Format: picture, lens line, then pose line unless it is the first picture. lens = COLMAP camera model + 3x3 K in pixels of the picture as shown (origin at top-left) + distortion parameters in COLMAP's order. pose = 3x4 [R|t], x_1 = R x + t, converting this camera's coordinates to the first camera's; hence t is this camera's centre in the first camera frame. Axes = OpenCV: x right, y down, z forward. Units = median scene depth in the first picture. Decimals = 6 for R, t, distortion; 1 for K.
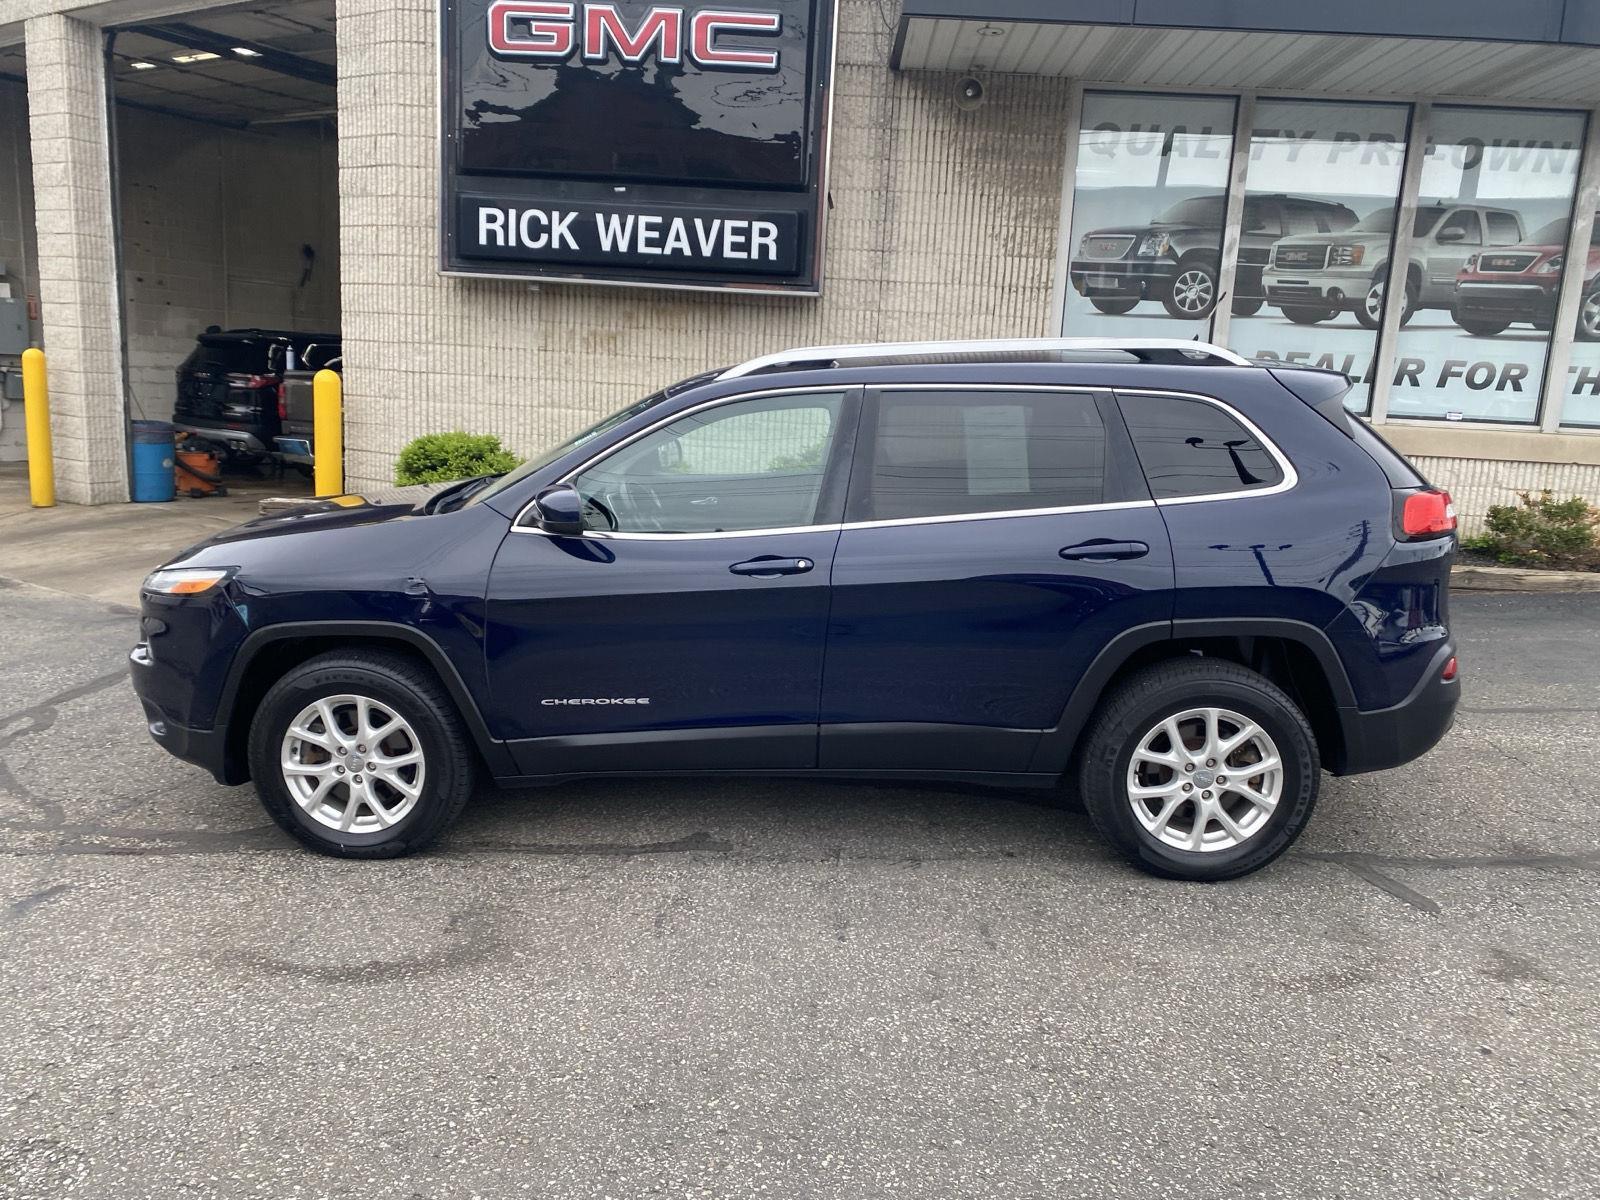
lens RADIAL K [[1214.9, 0, 778.9], [0, 1214.9, 612.9], [0, 0, 1]] dist [0.023899, -0.017683]
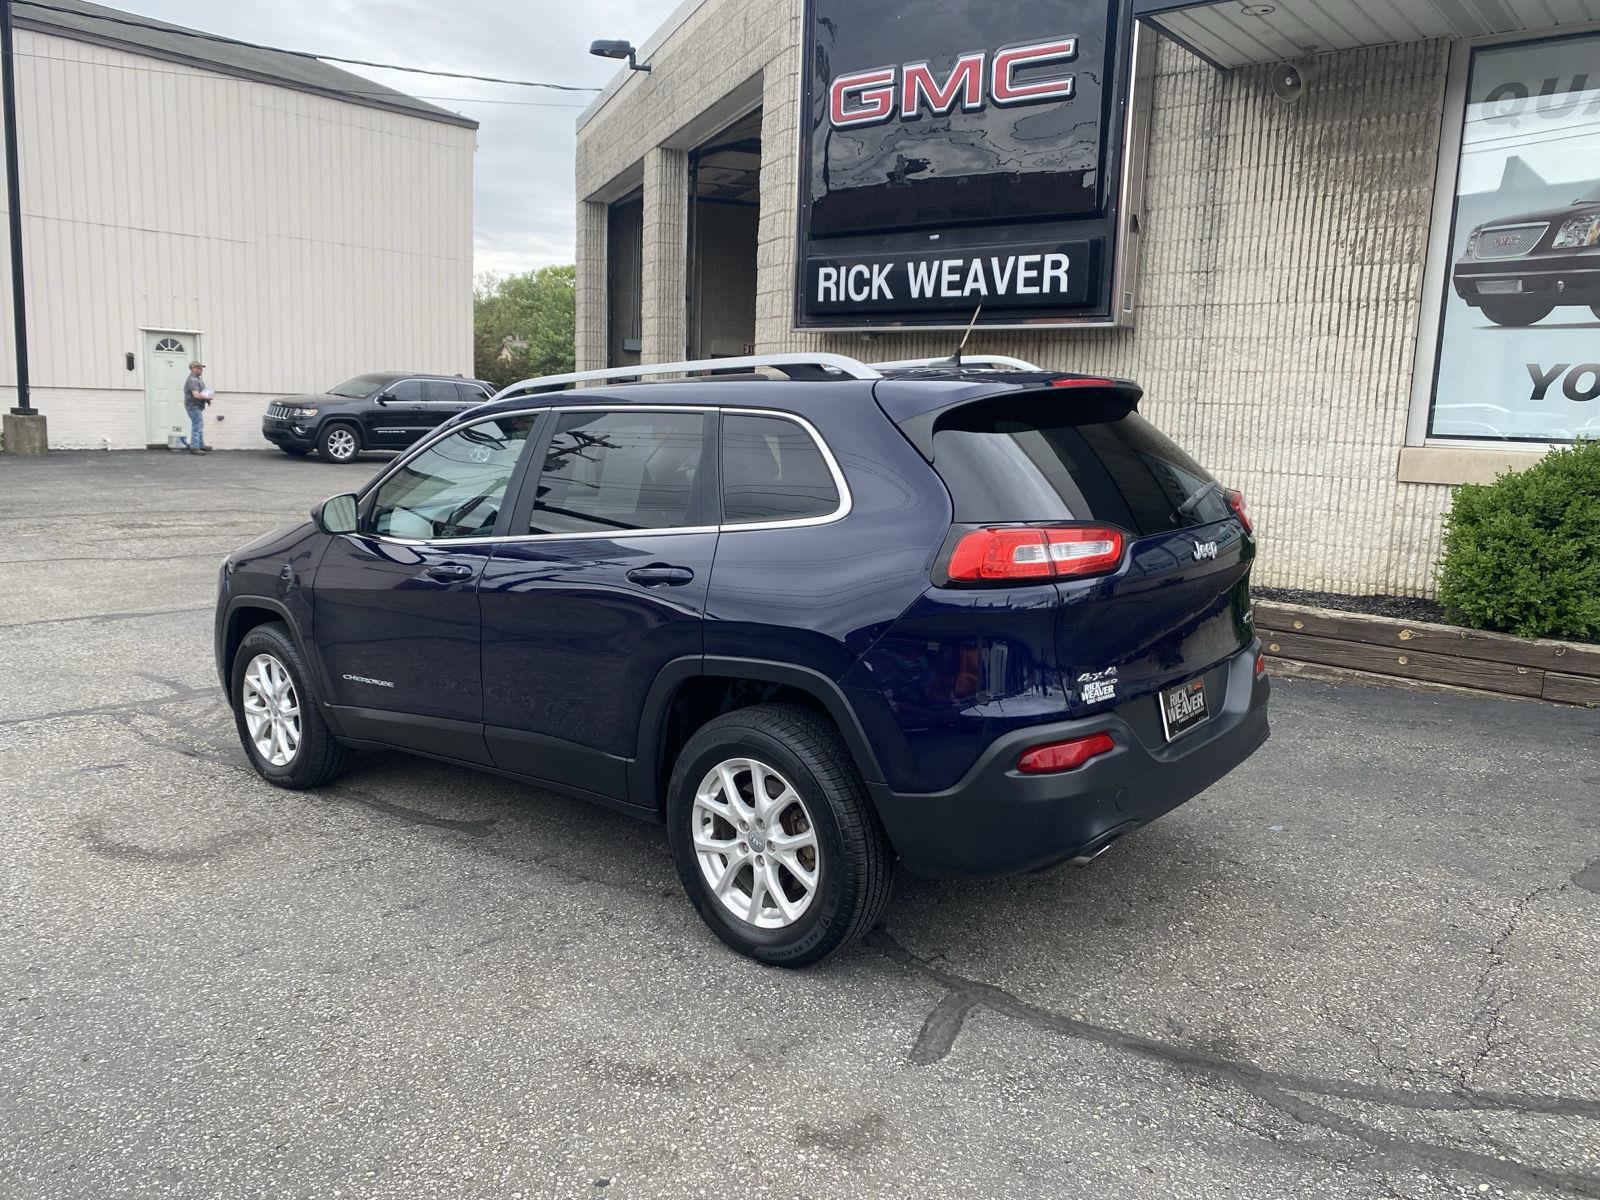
lens RADIAL K [[1214.9, 0, 792.8], [0, 1214.9, 587.8], [0, 0, 1]] dist [0.023899, -0.017683]
pose [[0.798621, 0.065616, -0.598246, 0.400440], [-0.104595, 0.994044, -0.030600, -0.010273], [0.592675, 0.087011, 0.800728, 0.133681]]
